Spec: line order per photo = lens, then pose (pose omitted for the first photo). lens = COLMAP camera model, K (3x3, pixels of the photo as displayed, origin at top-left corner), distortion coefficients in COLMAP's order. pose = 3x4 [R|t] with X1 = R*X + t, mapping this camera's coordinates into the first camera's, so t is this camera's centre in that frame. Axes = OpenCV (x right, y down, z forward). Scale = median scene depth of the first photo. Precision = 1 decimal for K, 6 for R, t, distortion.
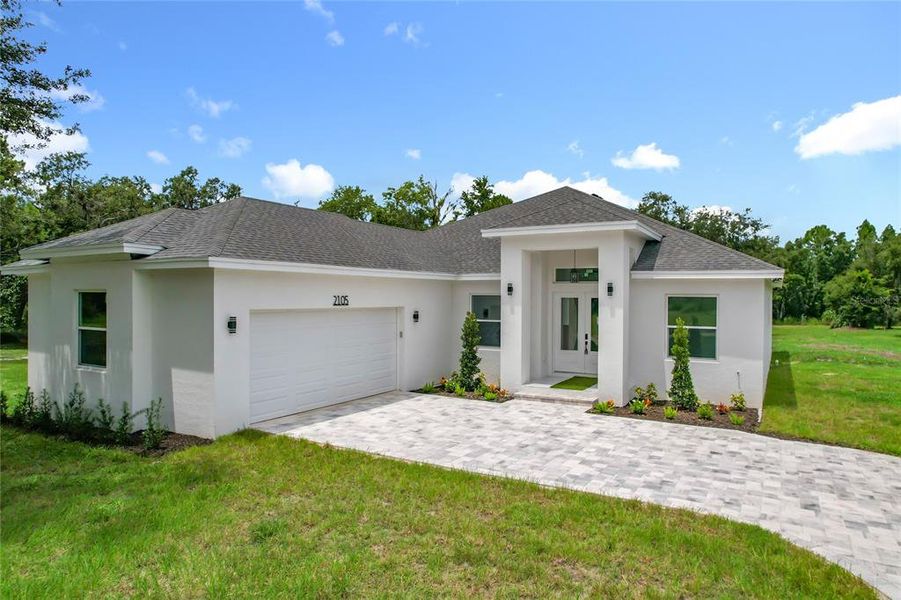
lens RADIAL K [[554.5, 0, 450.5], [0, 554.5, 300.0], [0, 0, 1]] dist [-0.004462, -0.001232]
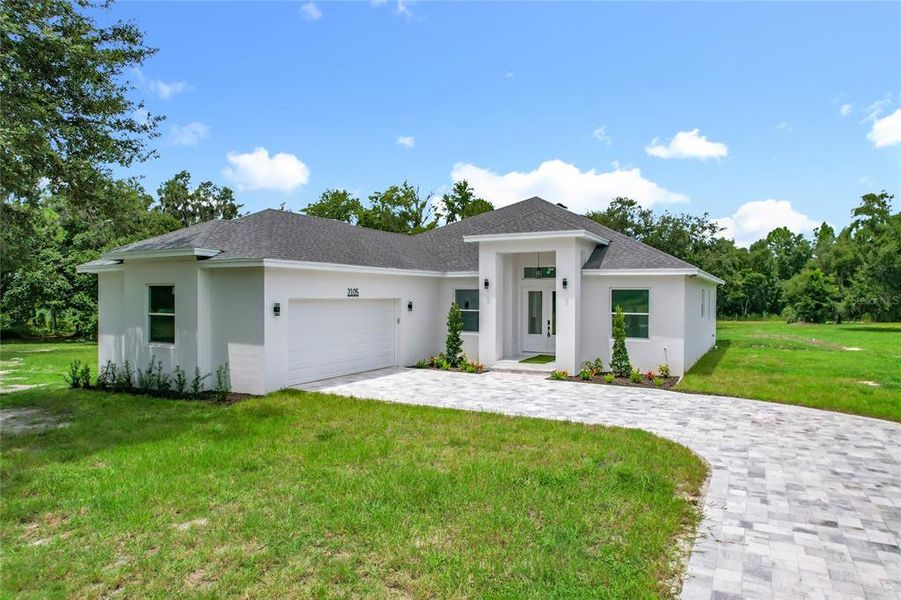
lens RADIAL K [[554.5, 0, 450.5], [0, 554.5, 300.0], [0, 0, 1]] dist [-0.004462, -0.001232]
pose [[0.999363, -0.002619, 0.035600, -0.017096], [0.002598, 0.999996, 0.000660, 0.015136], [-0.035602, -0.000567, 0.999366, -0.231926]]
